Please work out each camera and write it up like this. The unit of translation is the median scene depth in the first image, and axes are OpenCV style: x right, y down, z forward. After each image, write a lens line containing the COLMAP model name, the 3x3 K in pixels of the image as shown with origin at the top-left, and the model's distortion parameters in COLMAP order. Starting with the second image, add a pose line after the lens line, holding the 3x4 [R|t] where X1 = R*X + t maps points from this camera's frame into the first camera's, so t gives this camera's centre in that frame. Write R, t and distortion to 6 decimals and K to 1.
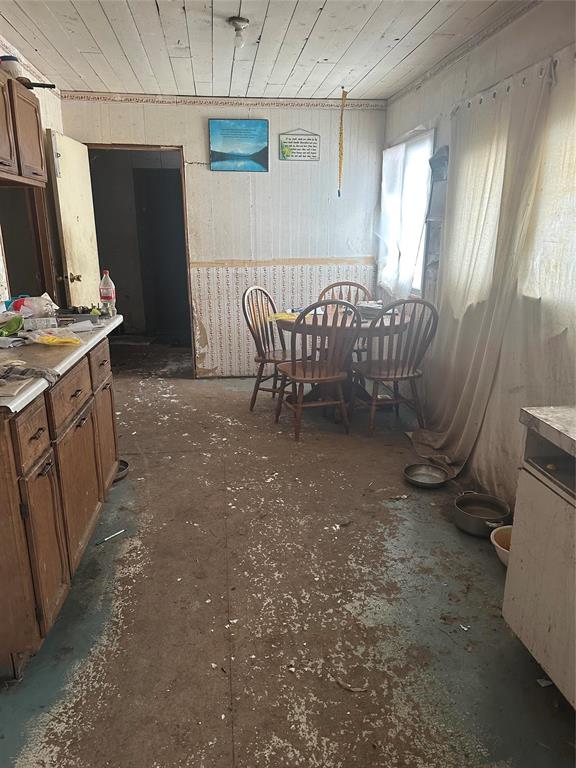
lens RADIAL K [[533.3, 0, 286.9], [0, 533.3, 385.1], [0, 0, 1]] dist [0.009585, -0.003527]
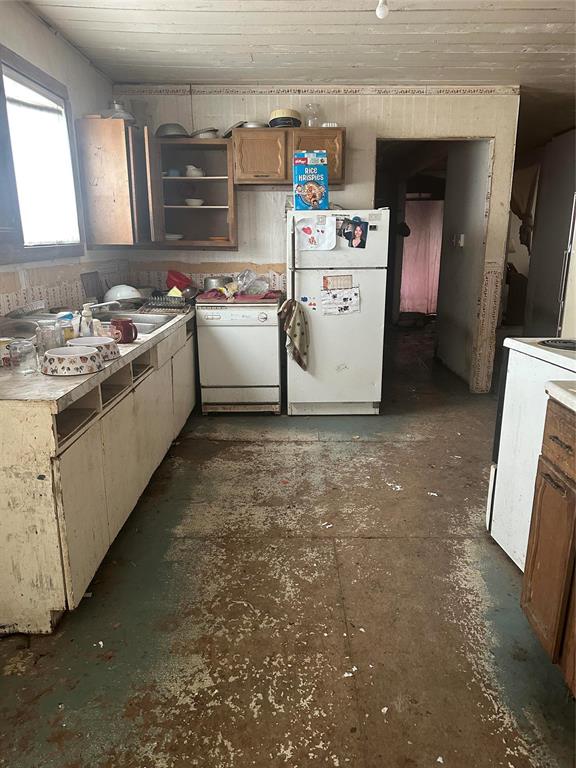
lens RADIAL K [[533.3, 0, 288.5], [0, 533.3, 383.4], [0, 0, 1]] dist [0.009585, -0.003527]
pose [[-0.991372, -0.035084, 0.126293, -0.101546], [0.034892, 0.858111, 0.512277, -0.422703], [-0.126346, 0.512264, -0.849484, 1.570850]]
